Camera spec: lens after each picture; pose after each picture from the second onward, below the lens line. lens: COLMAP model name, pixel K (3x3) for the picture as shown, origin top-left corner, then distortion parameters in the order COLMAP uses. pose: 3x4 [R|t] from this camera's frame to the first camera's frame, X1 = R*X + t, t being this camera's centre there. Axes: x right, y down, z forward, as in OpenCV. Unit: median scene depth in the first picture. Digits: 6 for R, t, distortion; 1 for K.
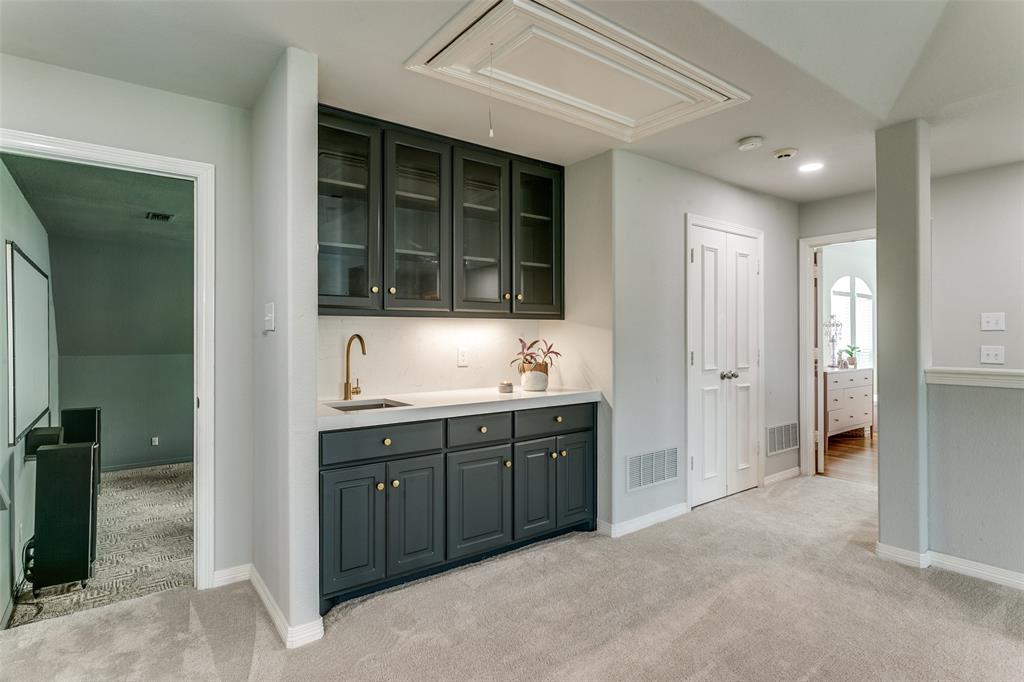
lens RADIAL K [[530.8, 0, 509.7], [0, 530.8, 338.7], [0, 0, 1]] dist [0.017161, -0.001129]
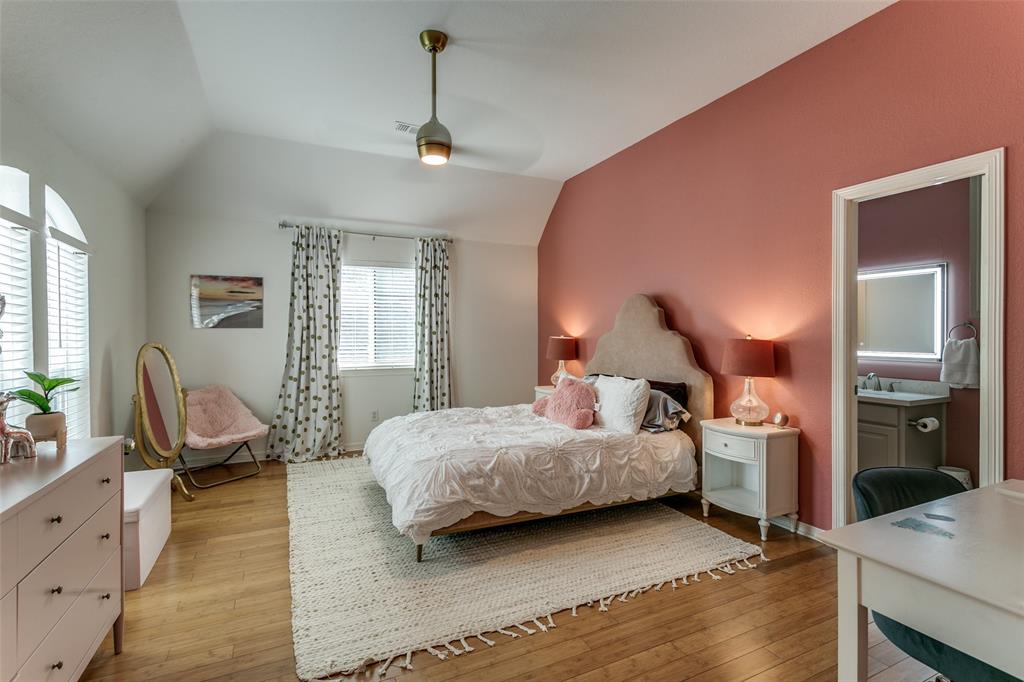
lens RADIAL K [[482.2, 0, 512.8], [0, 482.2, 338.8], [0, 0, 1]] dist [0.014779, 0.000124]
pose [[0.196461, 0.002016, 0.980510, 0.369127], [-0.001264, 0.999998, -0.001803, -0.006570], [-0.980511, -0.000885, 0.196463, 0.601735]]
